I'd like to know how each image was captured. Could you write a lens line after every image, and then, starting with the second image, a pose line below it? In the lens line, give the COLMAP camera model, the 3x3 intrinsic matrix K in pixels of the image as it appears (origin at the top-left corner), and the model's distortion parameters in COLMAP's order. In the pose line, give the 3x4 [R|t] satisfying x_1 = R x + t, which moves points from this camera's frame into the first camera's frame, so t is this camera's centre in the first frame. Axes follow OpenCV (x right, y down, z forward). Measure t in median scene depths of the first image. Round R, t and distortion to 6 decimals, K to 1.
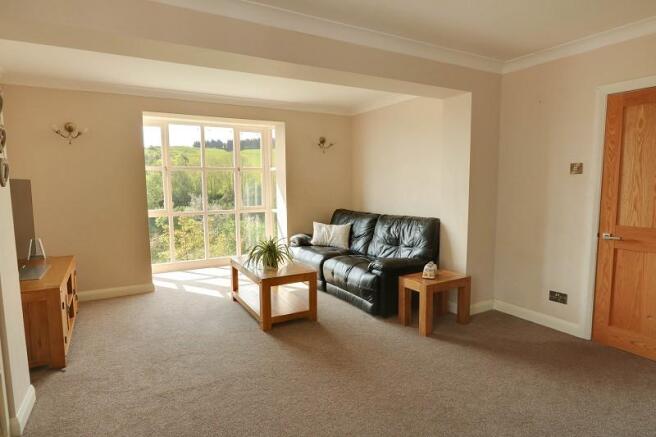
lens RADIAL K [[378.9, 0, 327.6], [0, 378.9, 219.8], [0, 0, 1]] dist [0.002902, 0.000873]
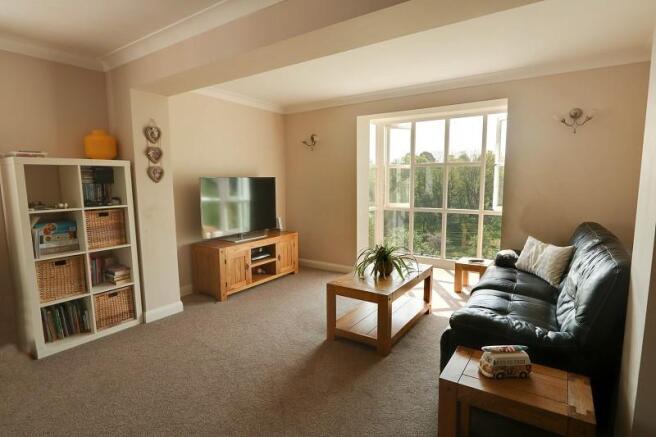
lens RADIAL K [[351.7, 0, 327.2], [0, 351.7, 219.9], [0, 0, 1]] dist [-0.026458, -0.000413]
pose [[0.438014, 0.107291, -0.892543, 0.447137], [-0.082408, 0.993464, 0.078982, -0.053050], [0.895183, 0.038957, 0.443993, 0.465620]]
